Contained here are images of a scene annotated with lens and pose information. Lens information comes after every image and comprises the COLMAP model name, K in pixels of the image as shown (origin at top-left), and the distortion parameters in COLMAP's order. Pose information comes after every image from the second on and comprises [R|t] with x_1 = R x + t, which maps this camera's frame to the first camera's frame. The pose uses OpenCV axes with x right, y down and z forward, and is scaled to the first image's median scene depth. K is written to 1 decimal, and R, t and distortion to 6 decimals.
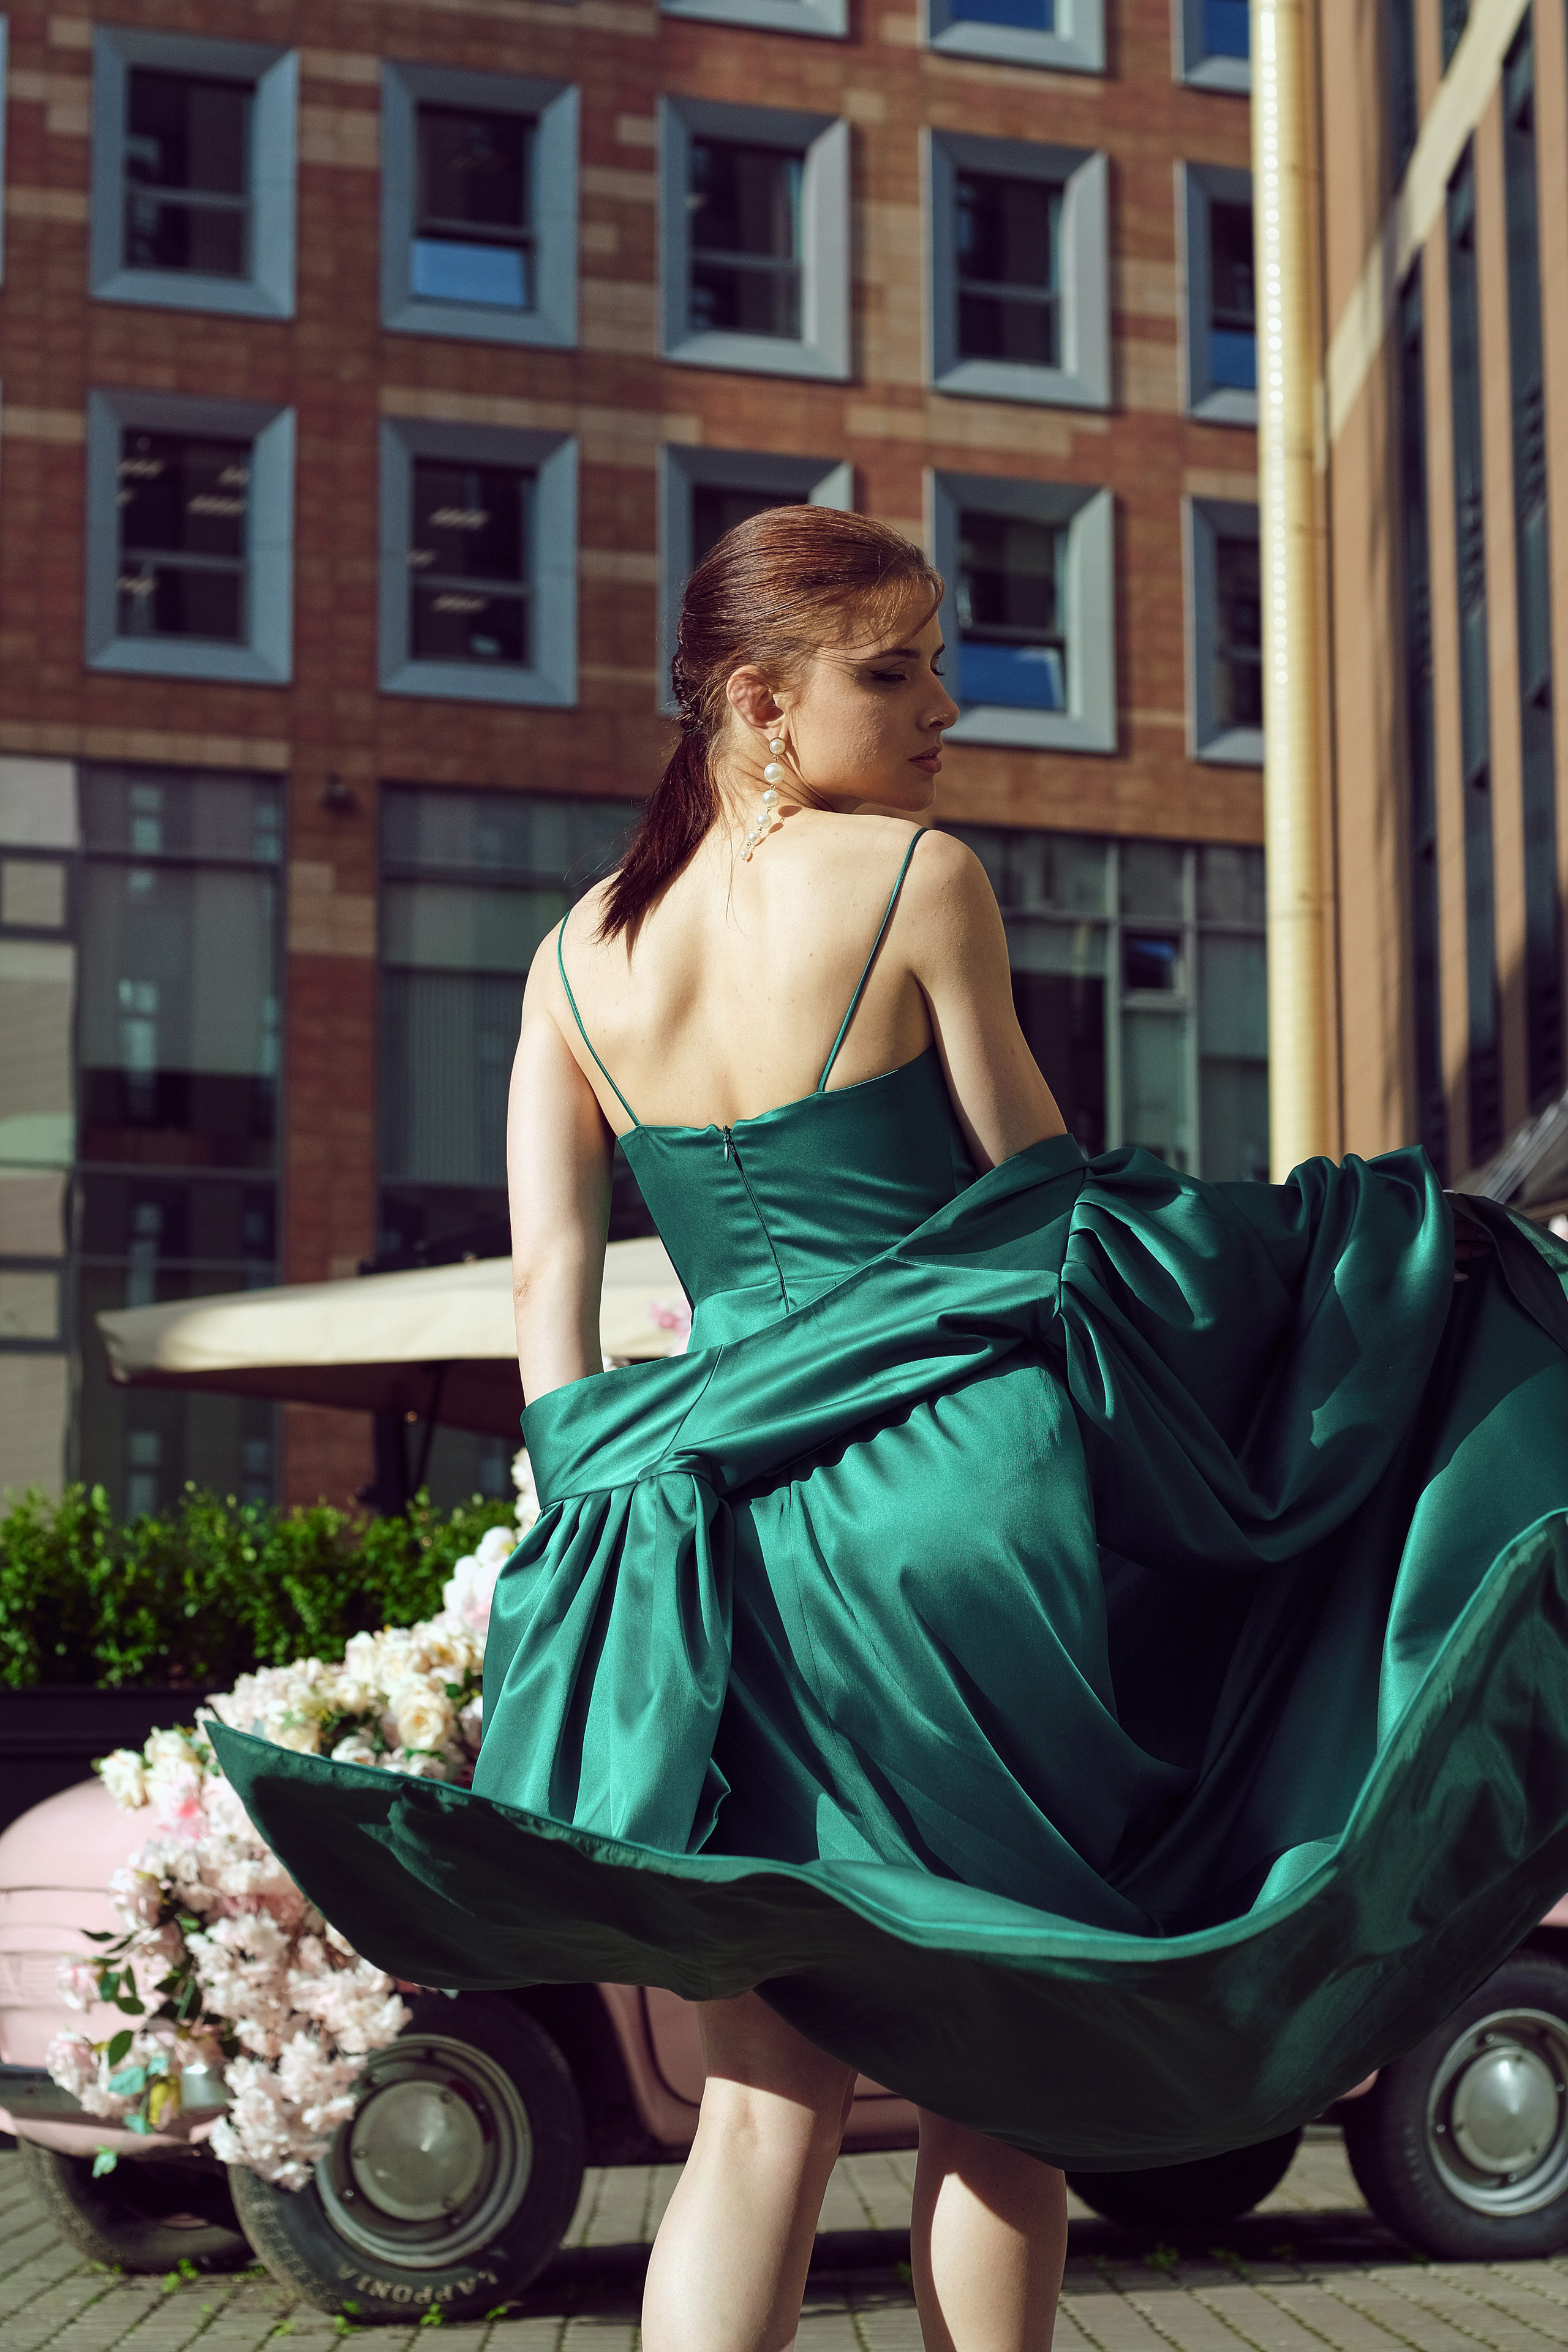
lens RADIAL K [[5113.0, 0, 820.3], [0, 5113.0, 1117.7], [0, 0, 1]] dist [-0.071779, -0.253442]
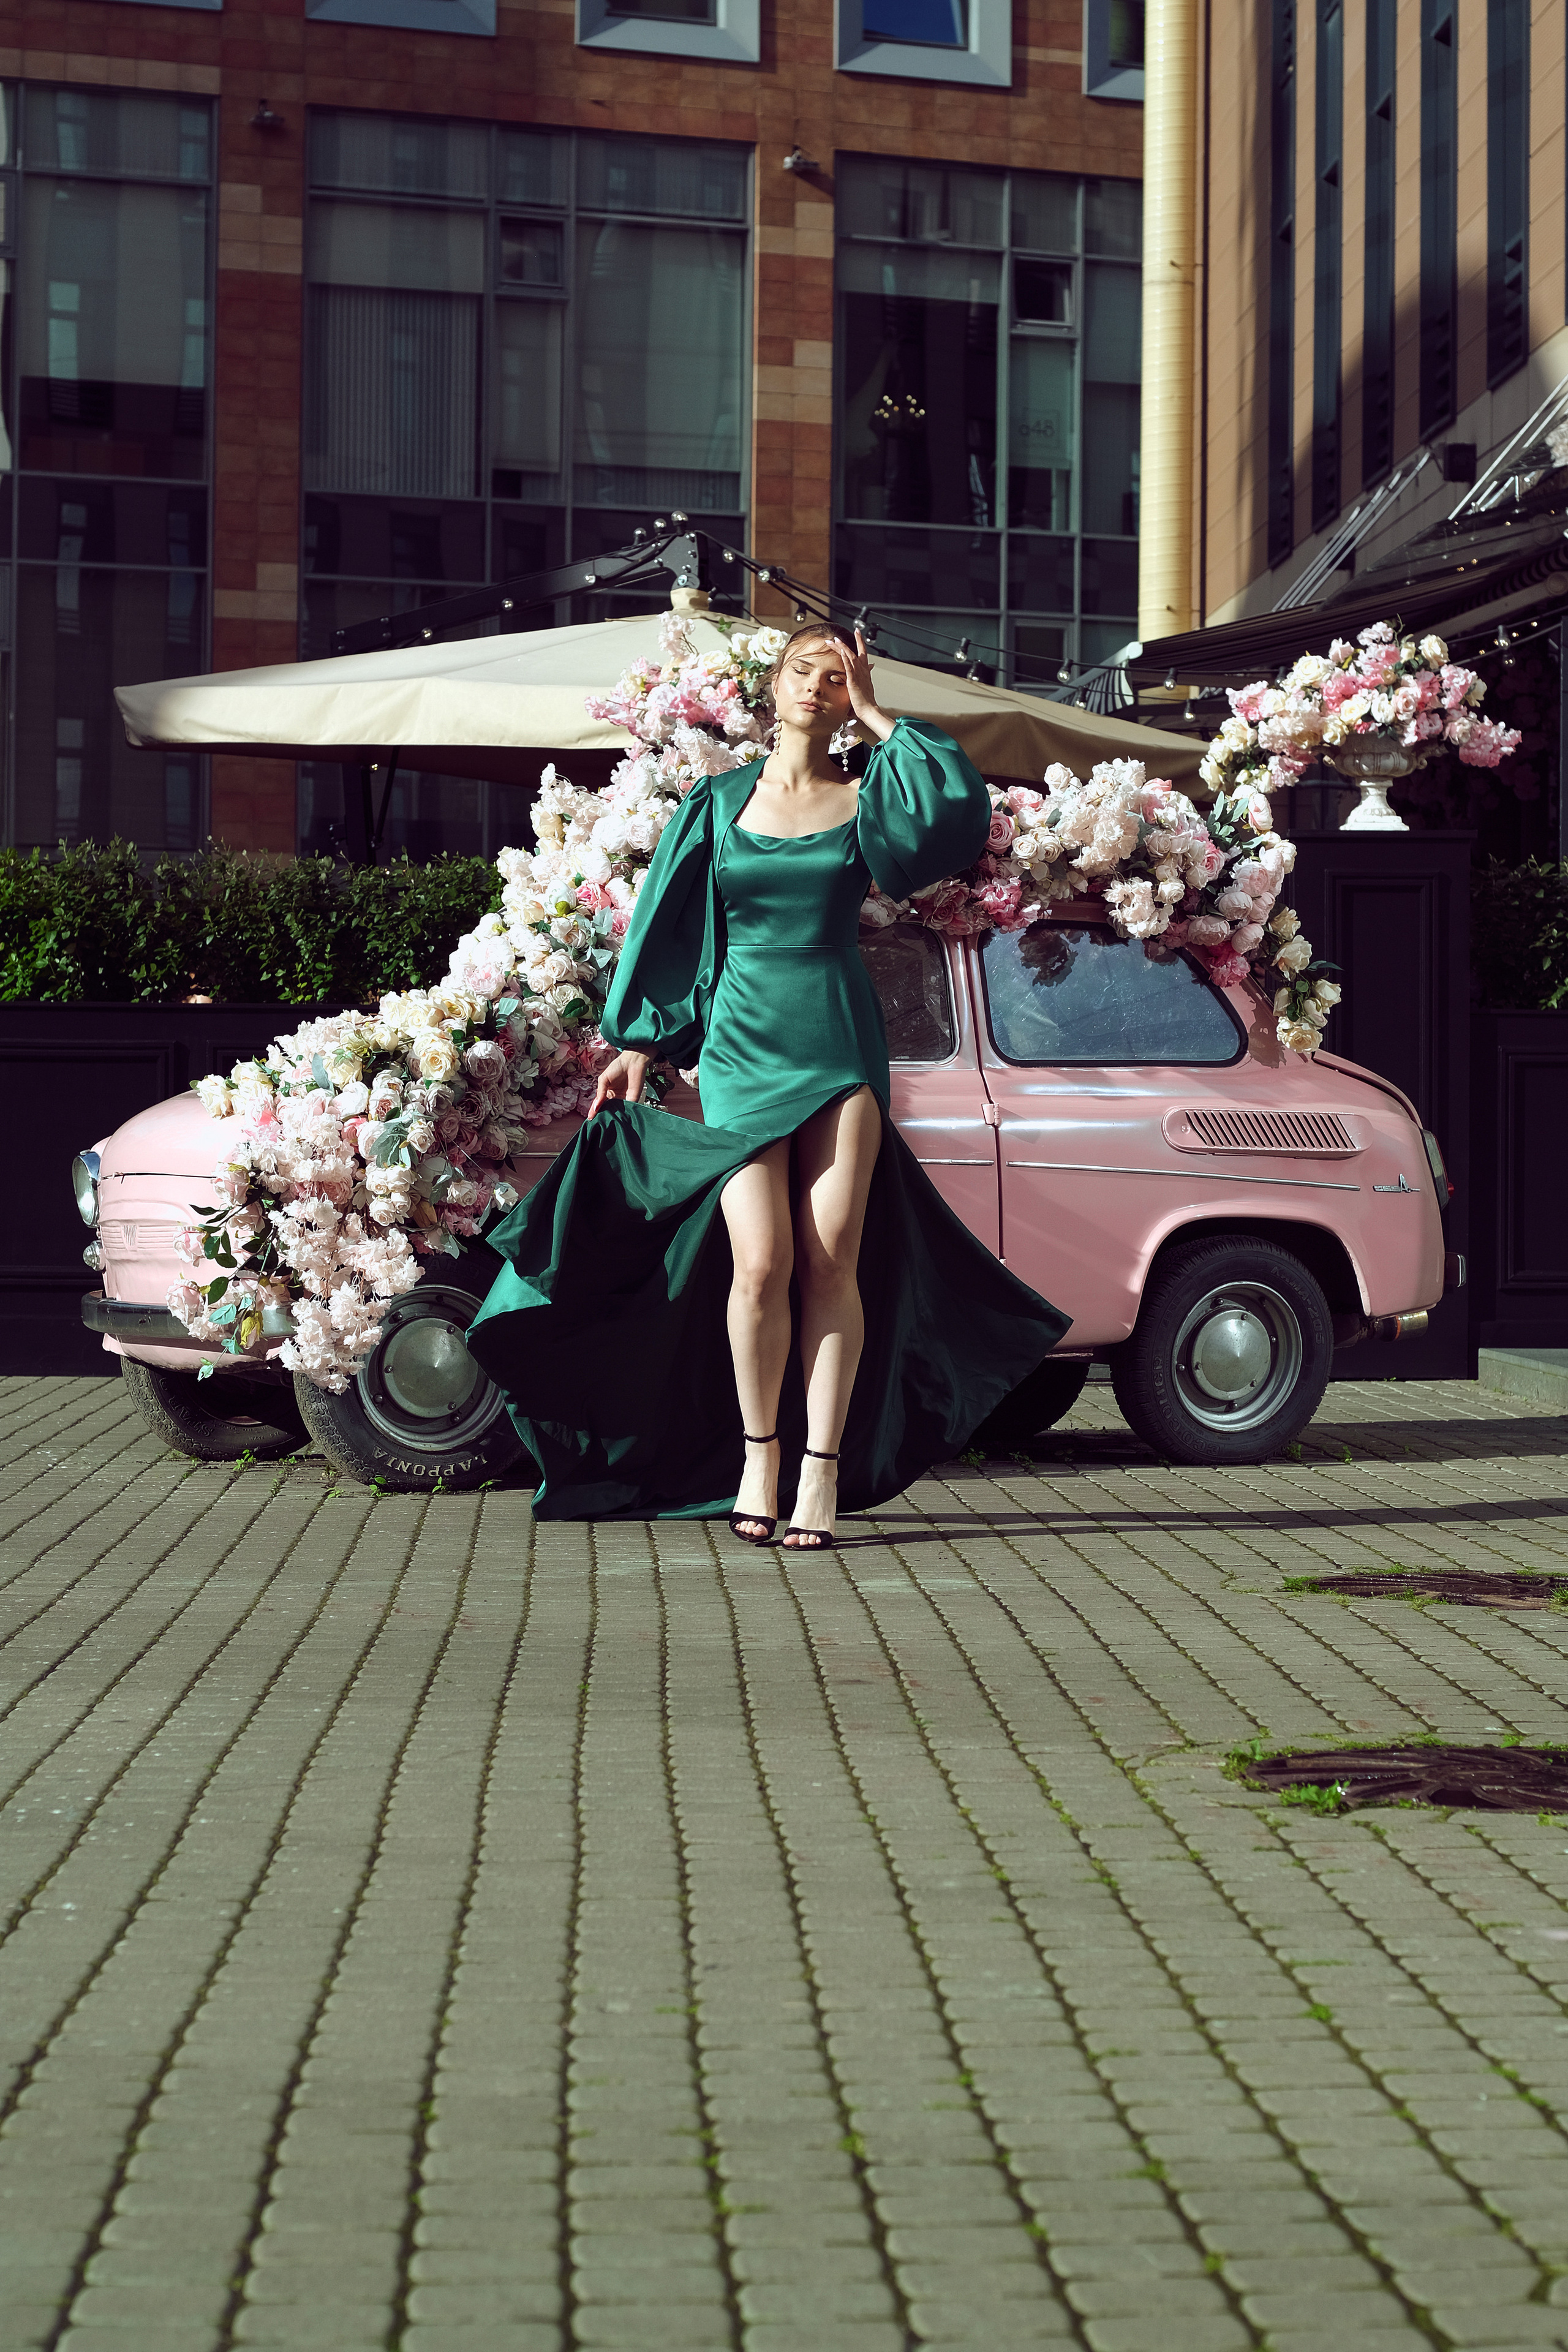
lens RADIAL K [[5094.0, 0, 851.3], [0, 5094.0, 1180.2], [0, 0, 1]] dist [-0.041409, -0.480600]
pose [[0.999449, 0.016819, 0.028605, -0.005304], [-0.021027, 0.987877, 0.153808, -0.059837], [-0.025672, -0.154325, 0.987687, -0.345670]]
